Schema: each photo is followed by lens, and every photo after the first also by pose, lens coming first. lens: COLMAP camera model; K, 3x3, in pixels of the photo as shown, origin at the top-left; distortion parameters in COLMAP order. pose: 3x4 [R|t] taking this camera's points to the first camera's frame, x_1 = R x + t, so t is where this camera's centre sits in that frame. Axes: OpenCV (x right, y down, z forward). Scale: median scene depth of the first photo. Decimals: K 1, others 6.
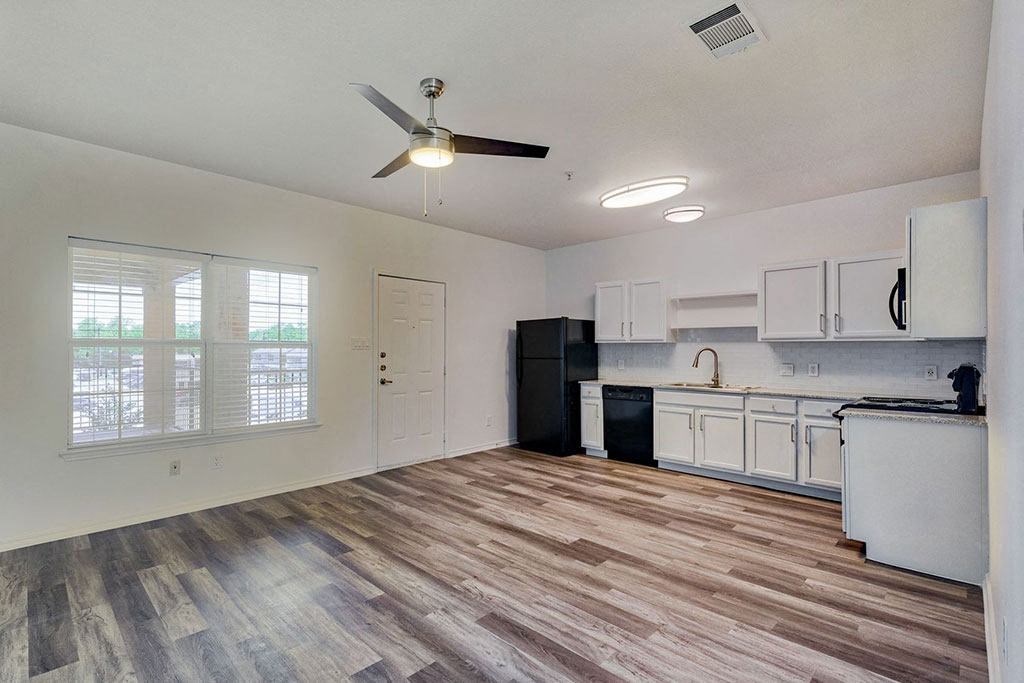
lens RADIAL K [[458.5, 0, 510.8], [0, 458.5, 347.3], [0, 0, 1]] dist [0.007729, -0.002574]
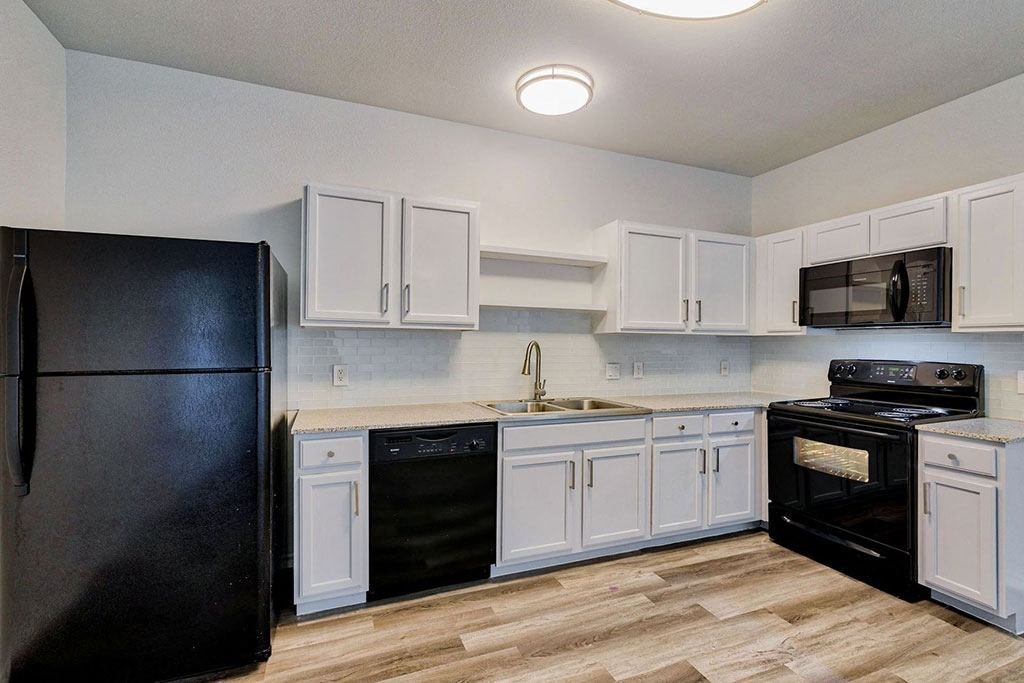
lens RADIAL K [[439.7, 0, 516.3], [0, 439.7, 336.5], [0, 0, 1]] dist [0.001479, -0.000302]
pose [[0.437210, 0.010865, 0.899294, -0.126521], [-0.008037, 0.999934, -0.008174, -0.000737], [-0.899324, -0.003654, 0.437269, 0.899153]]
